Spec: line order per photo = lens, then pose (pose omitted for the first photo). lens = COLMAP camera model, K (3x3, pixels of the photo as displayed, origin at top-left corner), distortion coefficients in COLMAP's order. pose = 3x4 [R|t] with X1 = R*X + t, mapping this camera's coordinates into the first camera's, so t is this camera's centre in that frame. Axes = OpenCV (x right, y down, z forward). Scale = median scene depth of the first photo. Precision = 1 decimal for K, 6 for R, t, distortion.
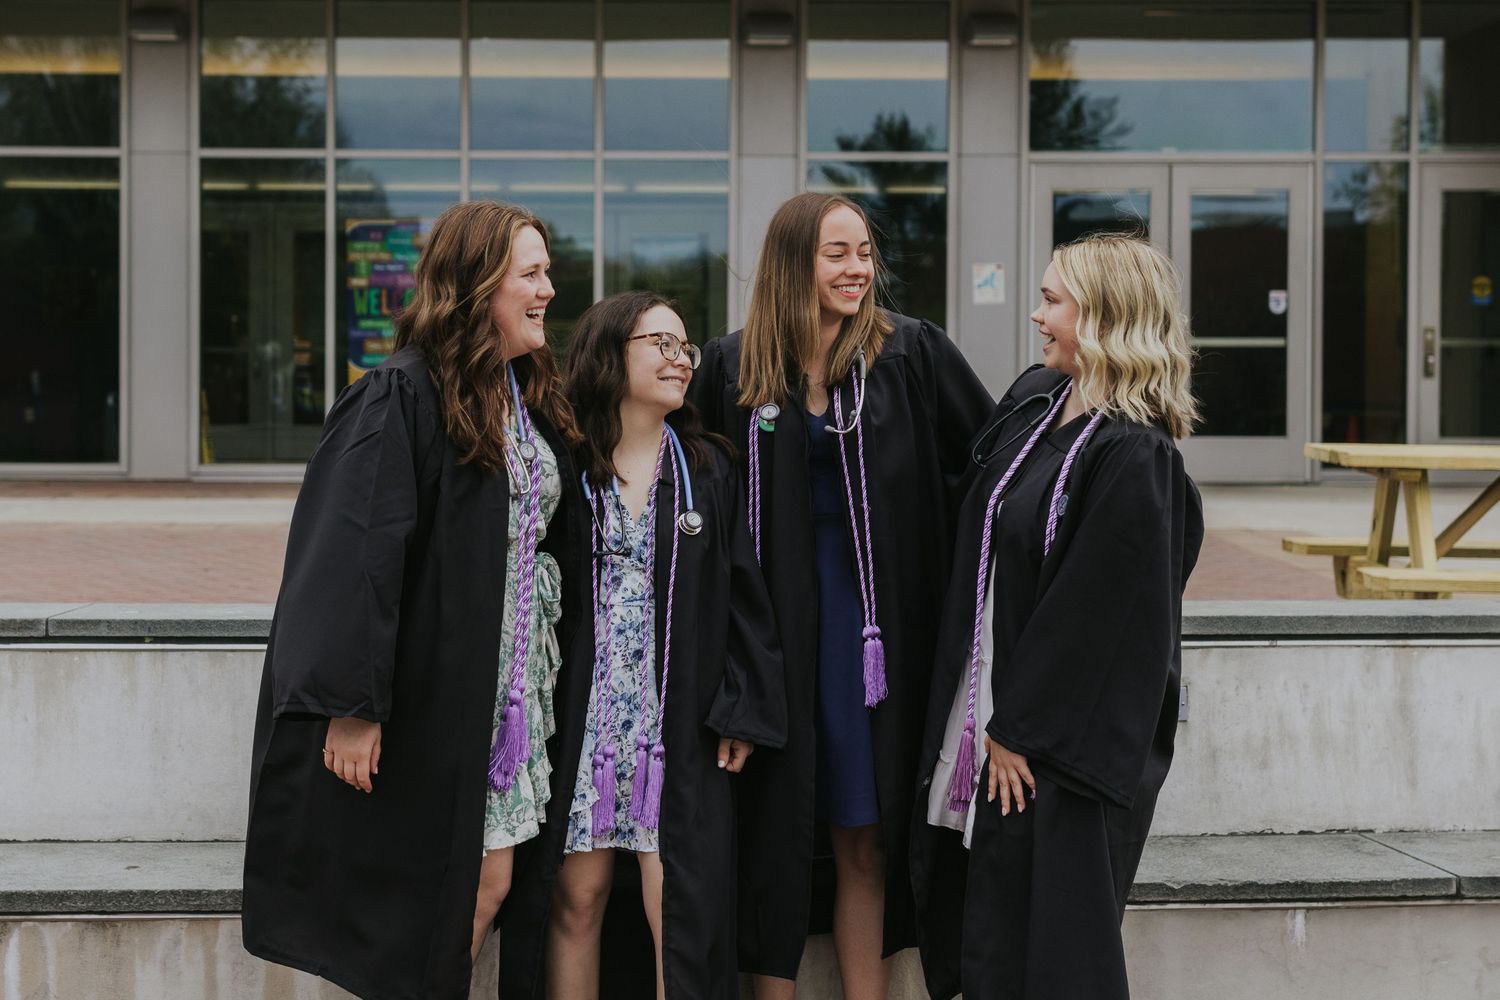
lens RADIAL K [[2665.0, 0, 645.5], [0, 2665.0, 445.4], [0, 0, 1]] dist [0.100384, 0.045306]
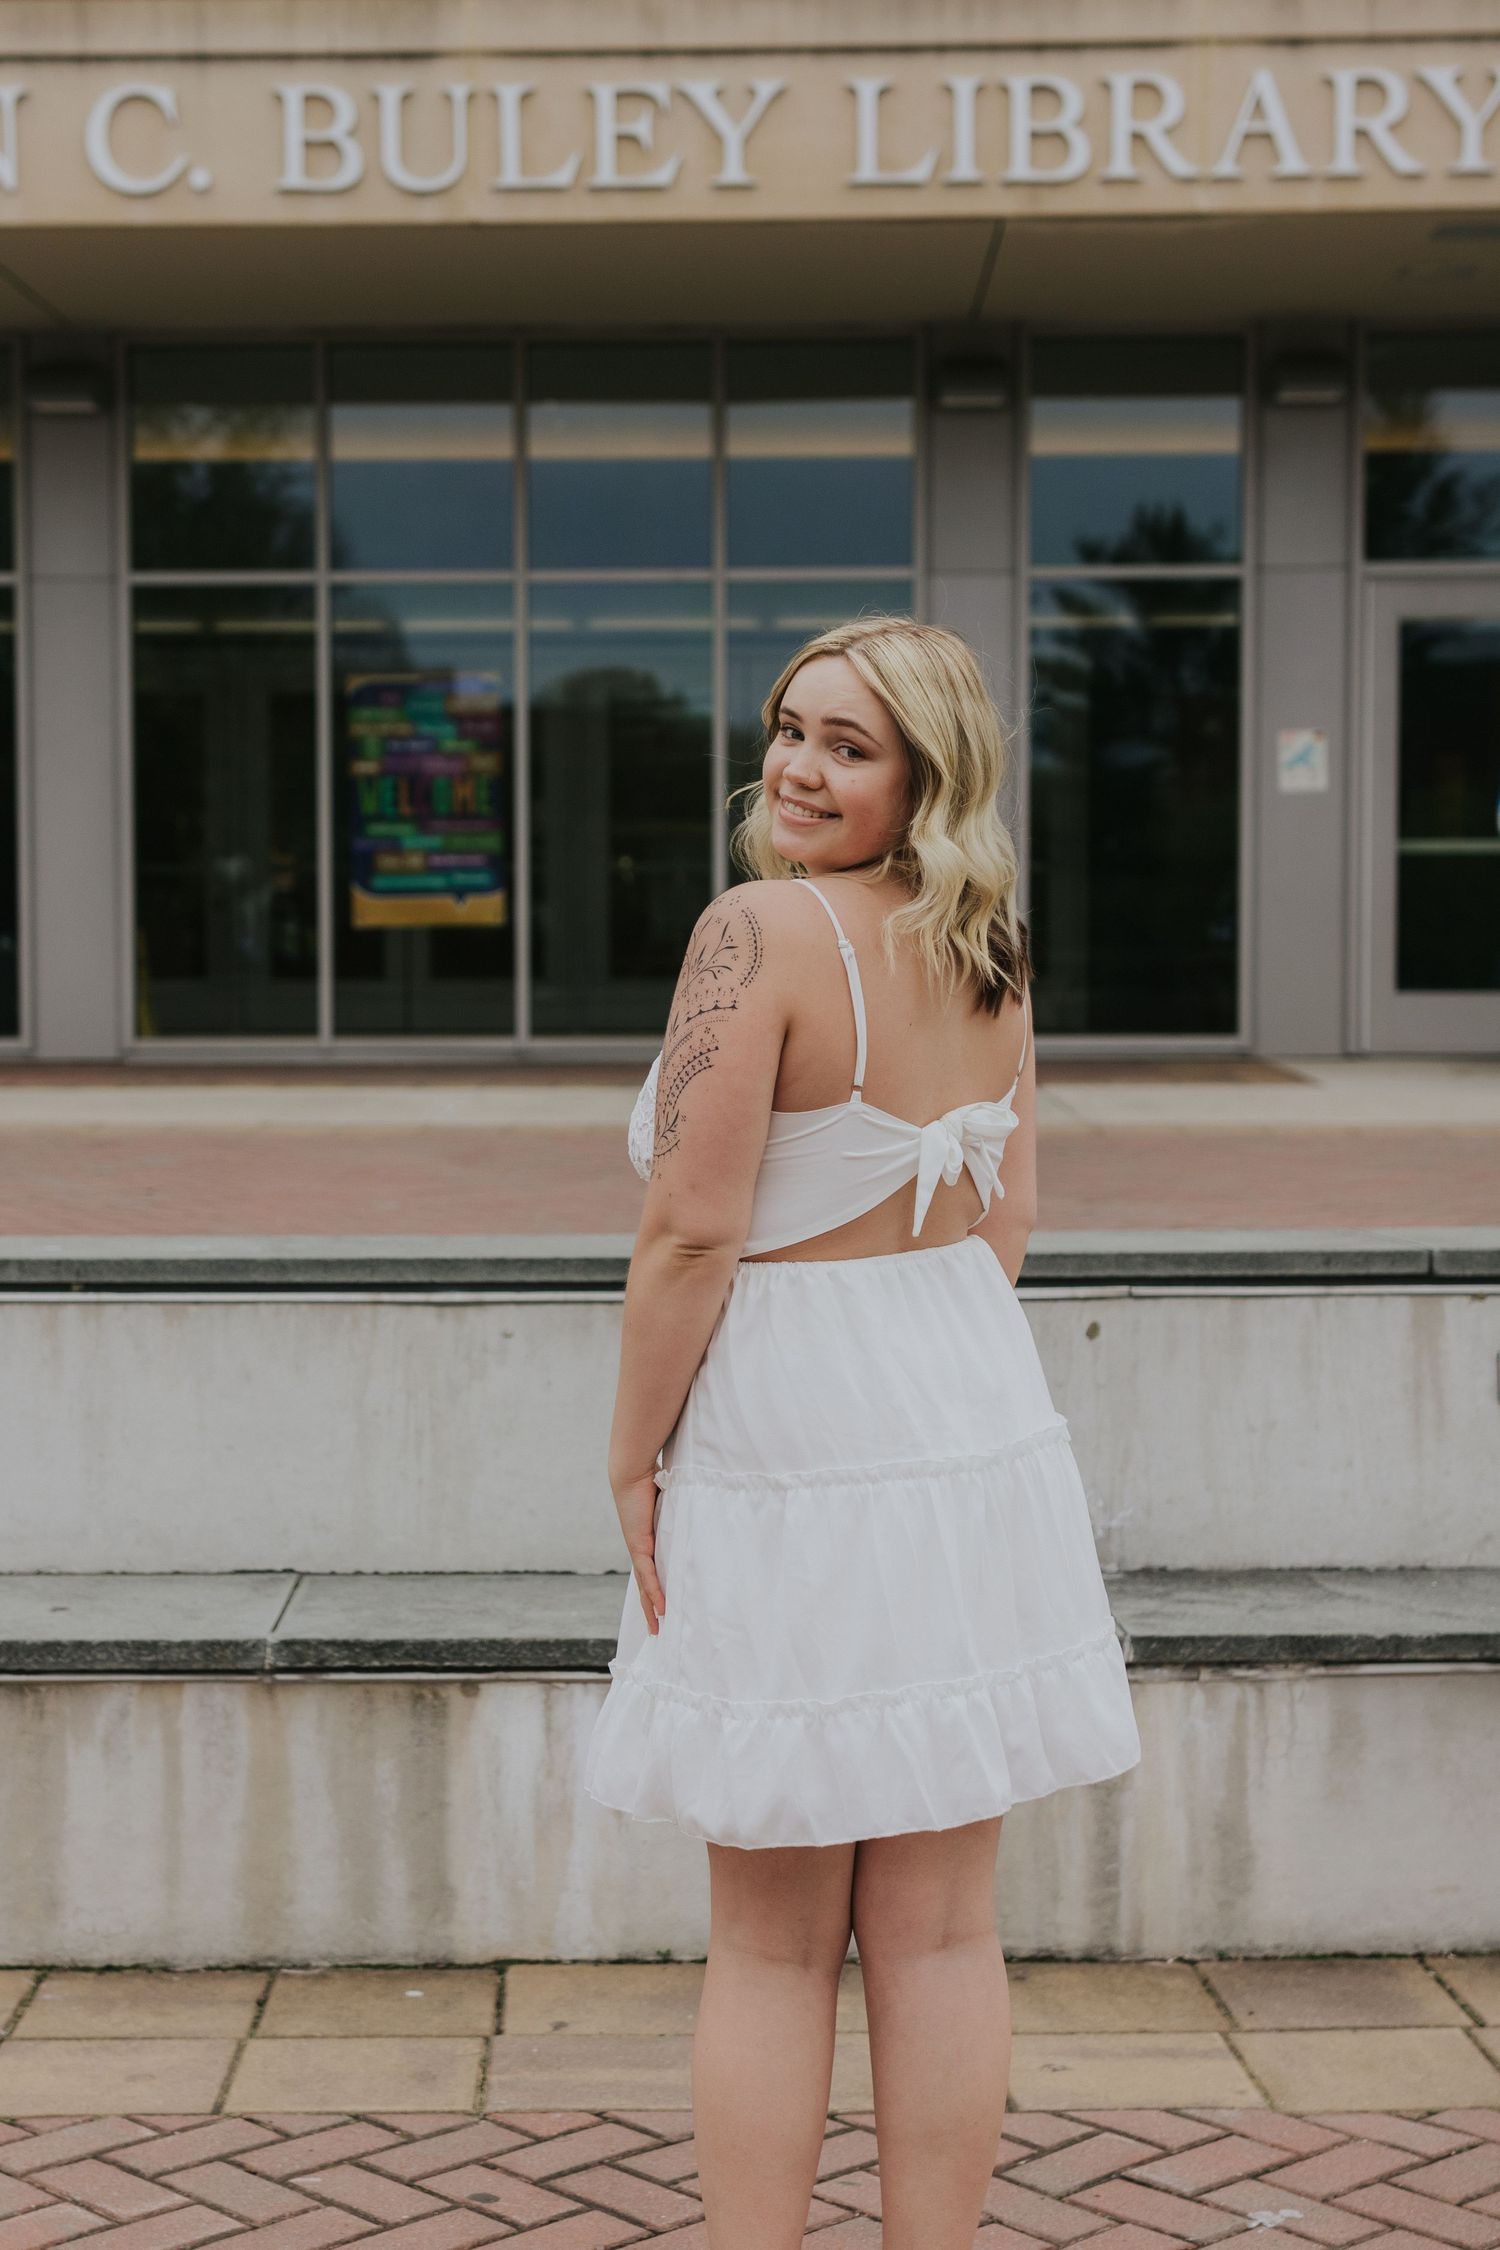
lens RADIAL K [[3997.5, 0, 629.4], [0, 3997.5, 1102.5], [0, 0, 1]] dist [0.100384, 0.045306]
pose [[0.999134, -0.005505, -0.041252, 0.001090], [0.006487, 0.999698, 0.023714, 0.000170], [0.041109, -0.023961, 0.998867, -0.020219]]
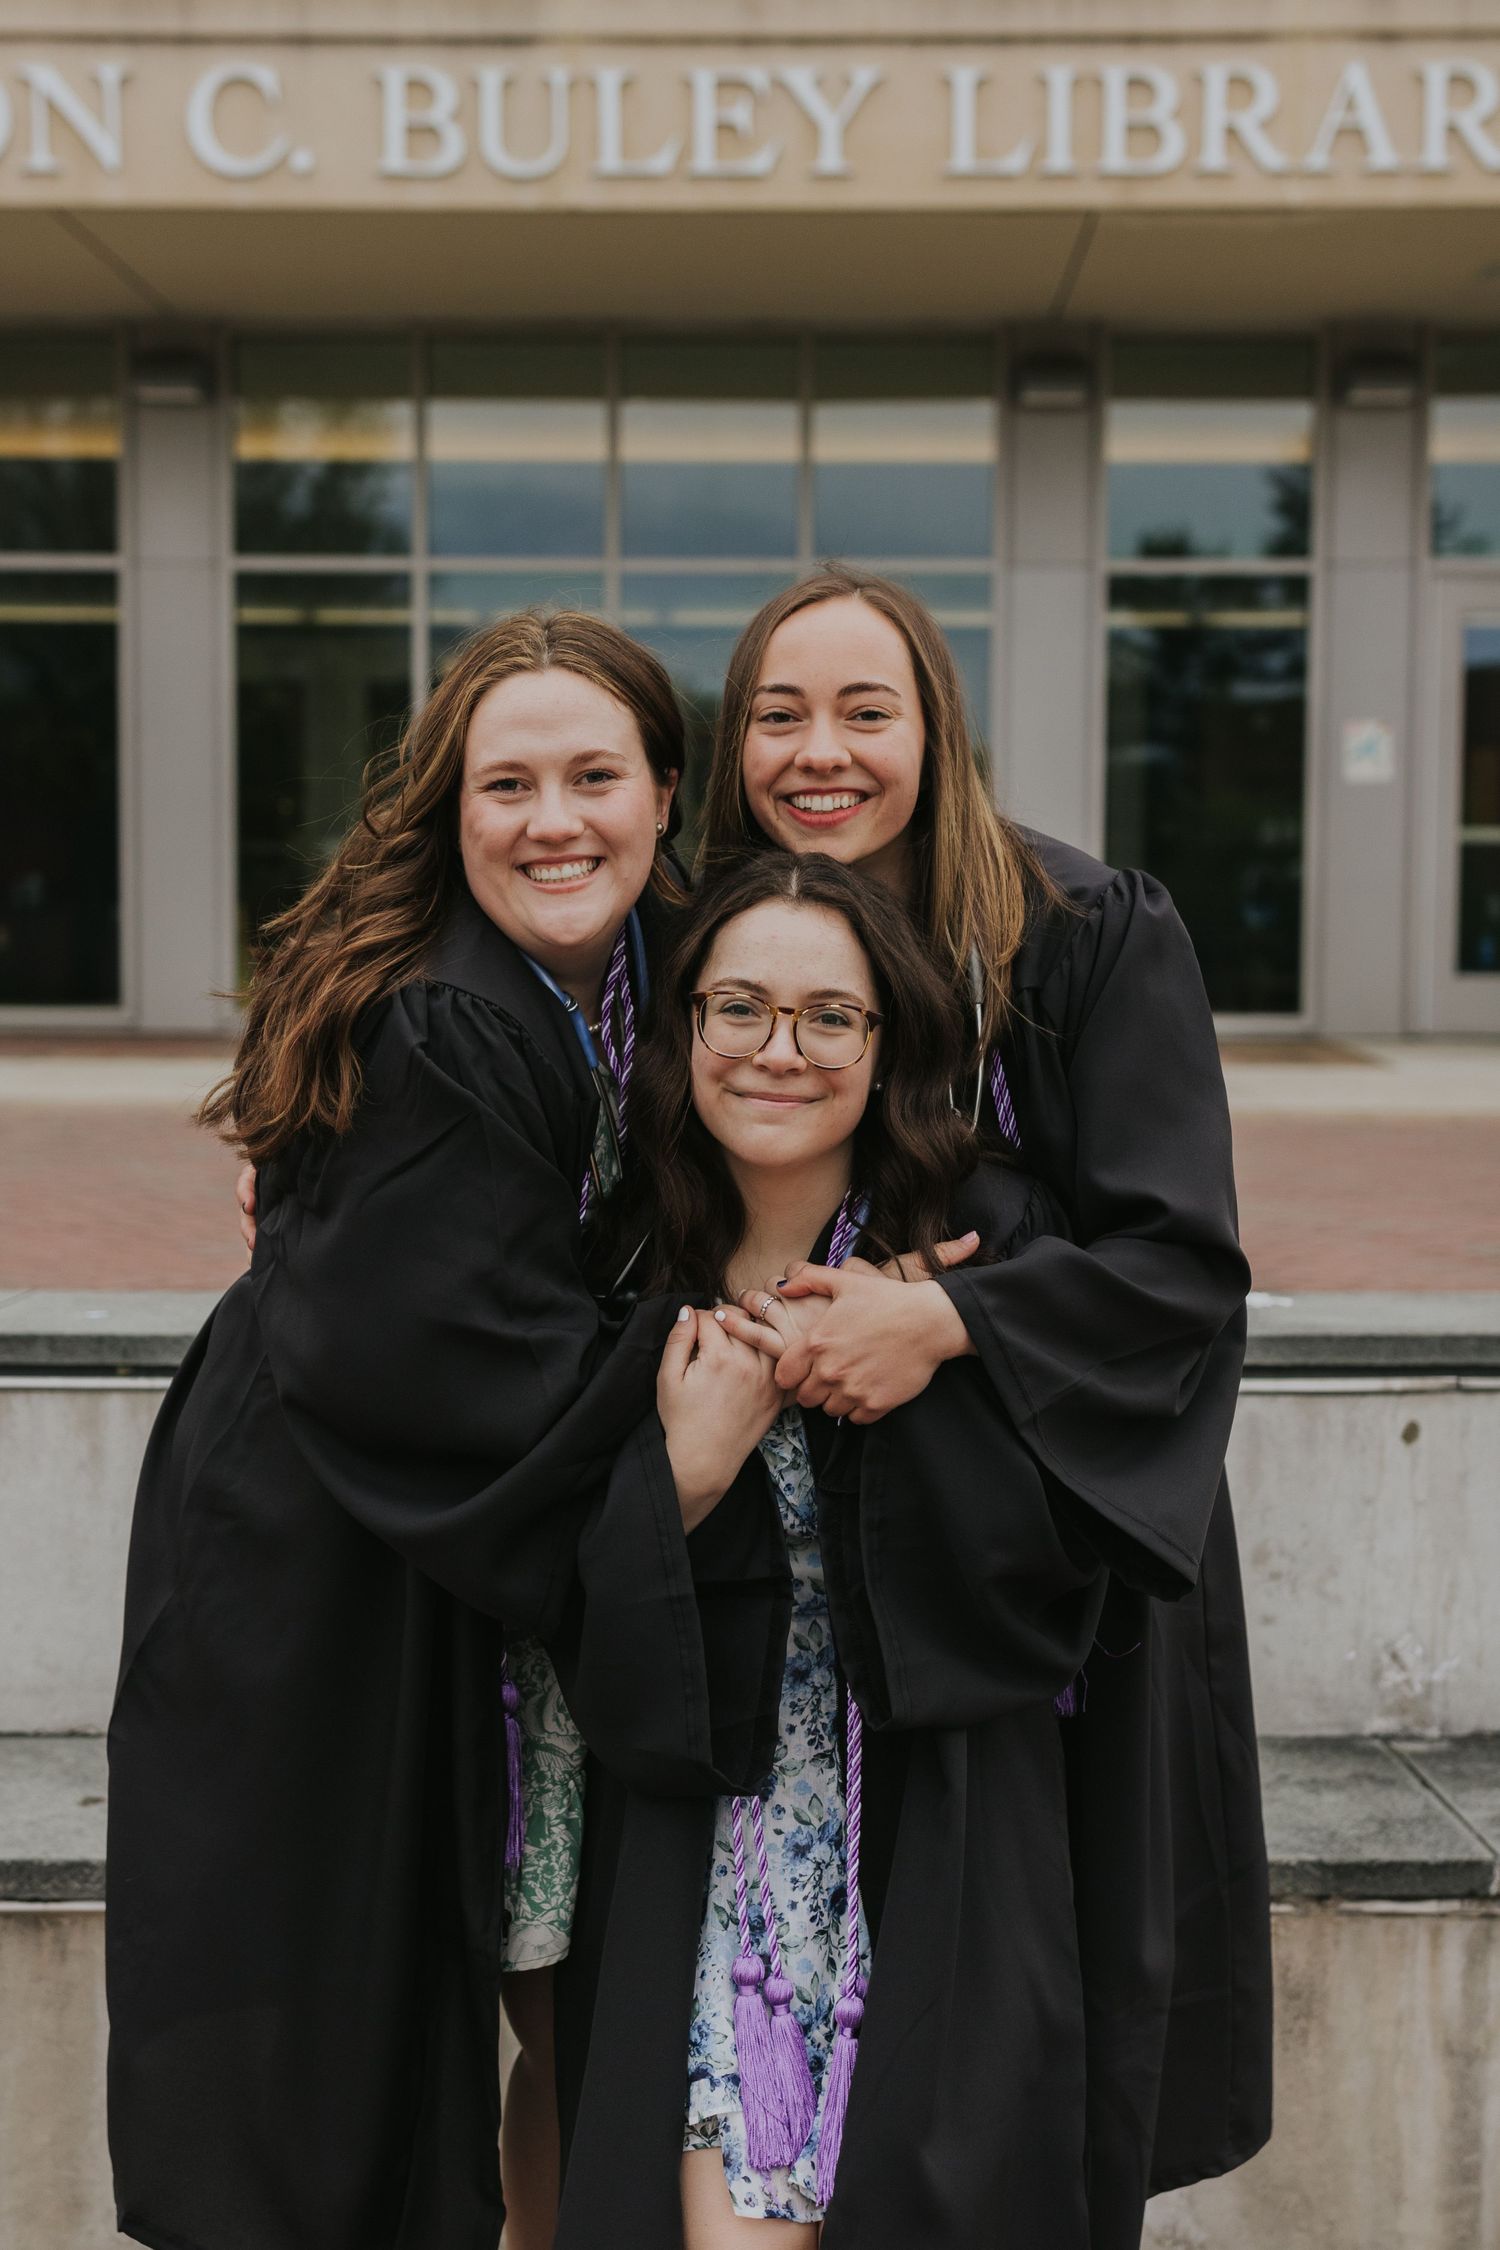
lens RADIAL K [[3500.1, 0, 750.0], [0, 3500.1, 1125.0], [0, 0, 1]] dist [0.098858, 0.011424]
pose [[0.999765, 0.002528, -0.021531, -0.020724], [-0.001608, 0.999090, 0.042620, -0.004412], [0.021619, -0.042575, 0.998859, 0.141009]]
